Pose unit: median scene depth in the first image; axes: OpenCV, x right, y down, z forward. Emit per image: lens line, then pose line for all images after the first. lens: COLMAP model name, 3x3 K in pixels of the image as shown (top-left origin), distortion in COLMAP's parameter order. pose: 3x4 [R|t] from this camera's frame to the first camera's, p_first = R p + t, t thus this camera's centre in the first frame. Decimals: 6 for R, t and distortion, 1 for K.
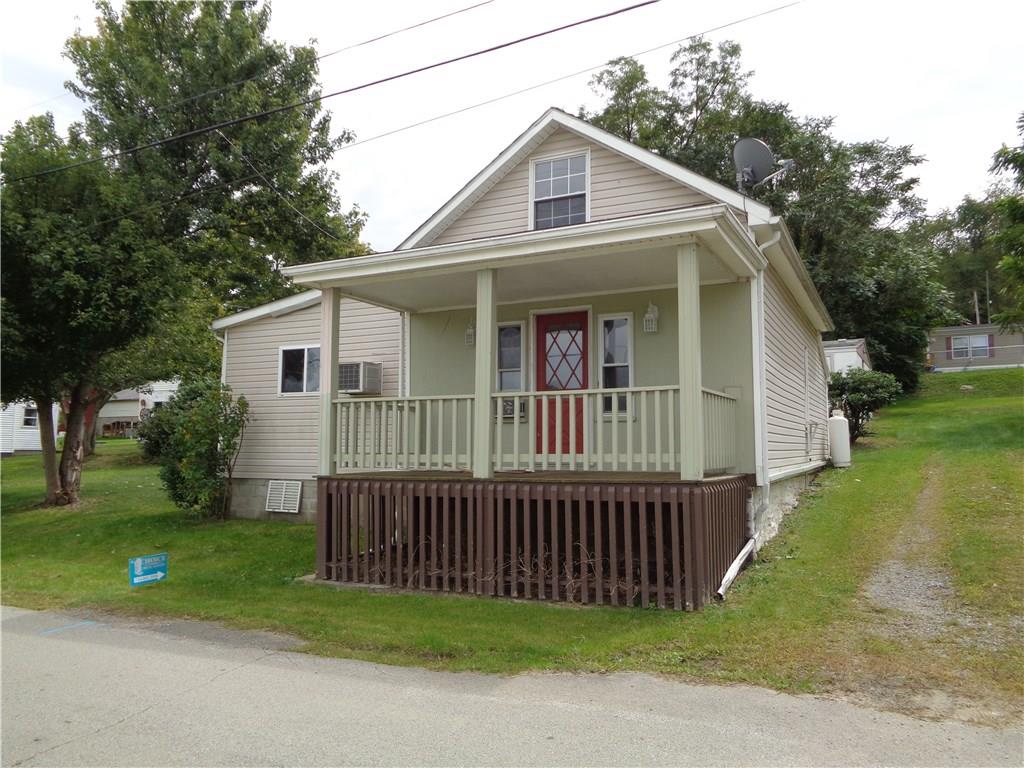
lens RADIAL K [[768.3, 0, 510.4], [0, 768.3, 383.7], [0, 0, 1]] dist [-0.010053, -0.002677]
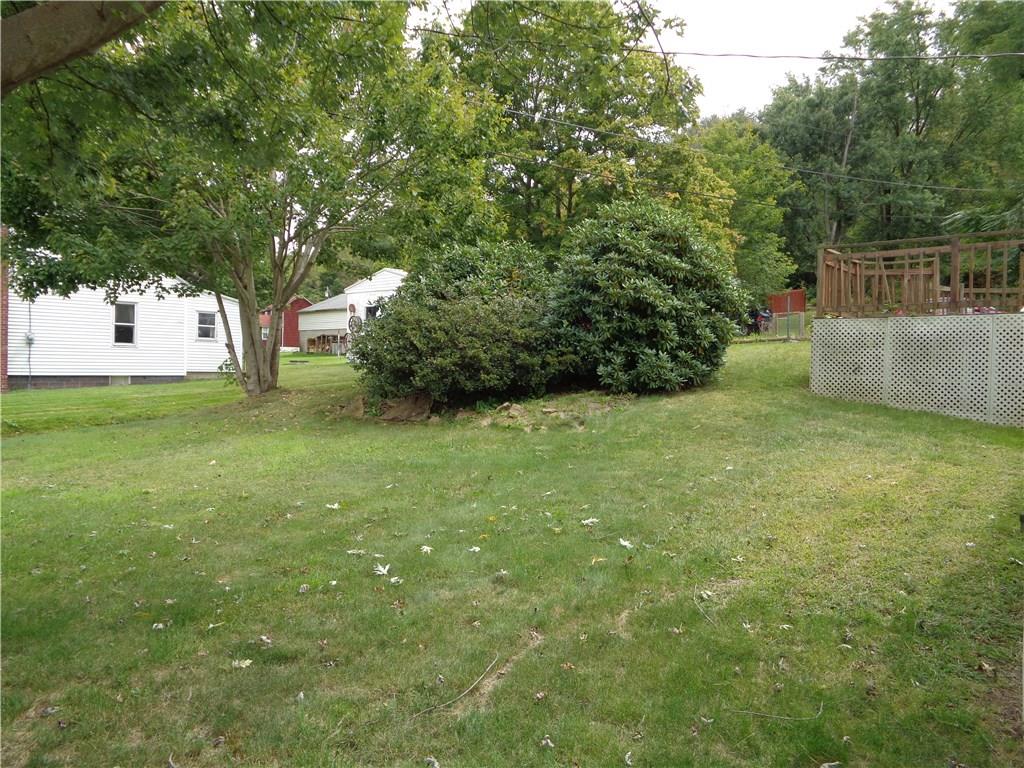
lens RADIAL K [[768.3, 0, 512.8], [0, 768.3, 383.4], [0, 0, 1]] dist [-0.010053, -0.002677]
pose [[0.972361, 0.015329, -0.232979, -0.128186], [0.009669, 0.994342, 0.105781, 0.017045], [0.233282, -0.105110, 0.966712, 0.258592]]
